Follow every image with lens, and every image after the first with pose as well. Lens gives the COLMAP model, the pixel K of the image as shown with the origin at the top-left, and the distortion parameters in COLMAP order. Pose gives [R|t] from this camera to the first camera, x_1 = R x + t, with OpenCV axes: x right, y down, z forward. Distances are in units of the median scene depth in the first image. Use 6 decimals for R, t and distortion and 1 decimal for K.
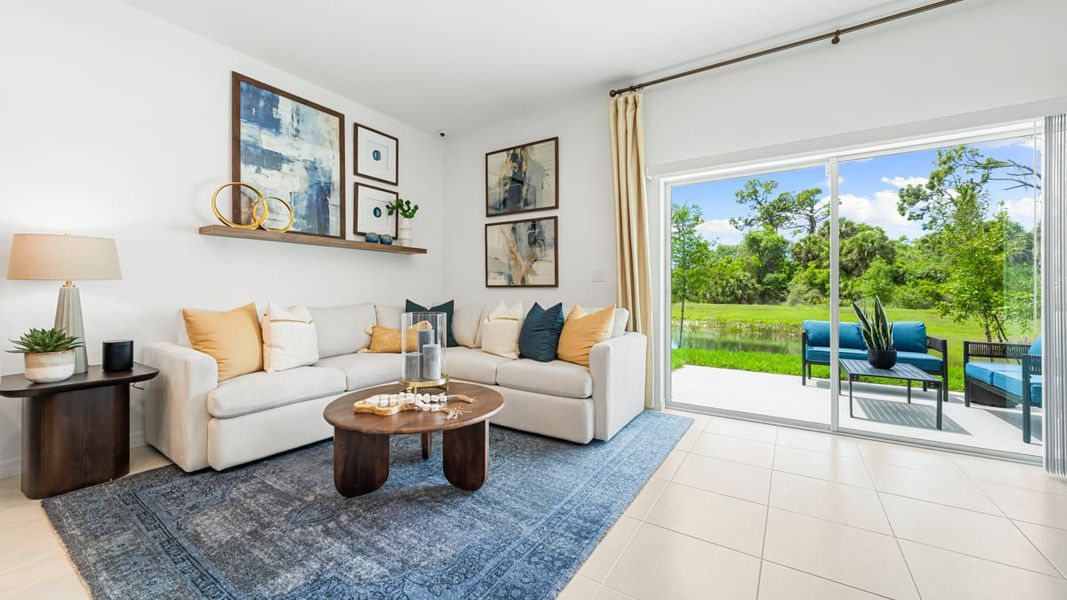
lens RADIAL K [[403.1, 0, 531.6], [0, 403.1, 290.3], [0, 0, 1]] dist [-0.000134, -0.000094]
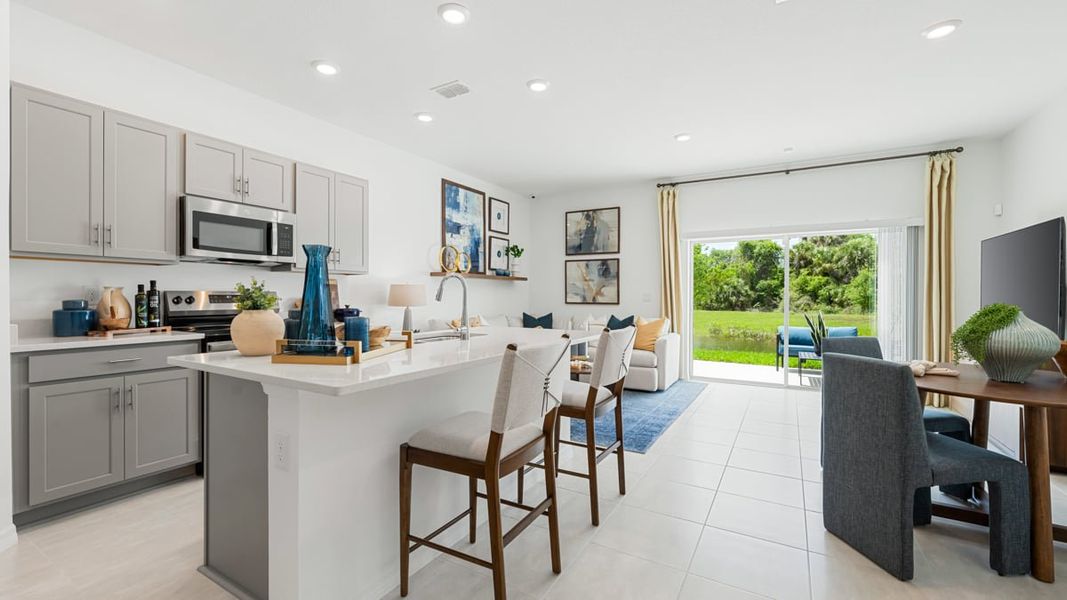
lens RADIAL K [[438.0, 0, 532.6], [0, 438.0, 299.1], [0, 0, 1]] dist [0.001907, 0.000142]
pose [[0.998888, 0.003052, 0.047055, -0.412812], [-0.003557, 0.999937, 0.010658, -0.053963], [-0.047020, -0.010814, 0.998835, -0.785299]]
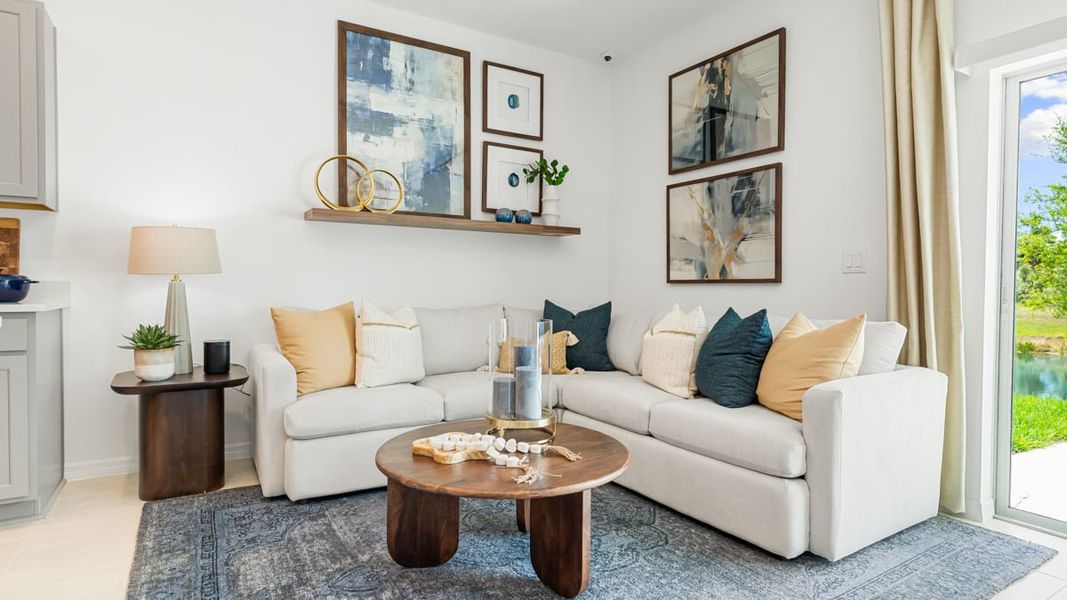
lens RADIAL K [[570.0, 0, 532.8], [0, 570.0, 299.1], [0, 0, 1]] dist [0.005016, -0.002114]
pose [[0.903103, 0.012843, -0.429232, 0.116026], [-0.004762, 0.999791, 0.019895, 0.001587], [0.429397, -0.015923, 0.902975, 0.098261]]
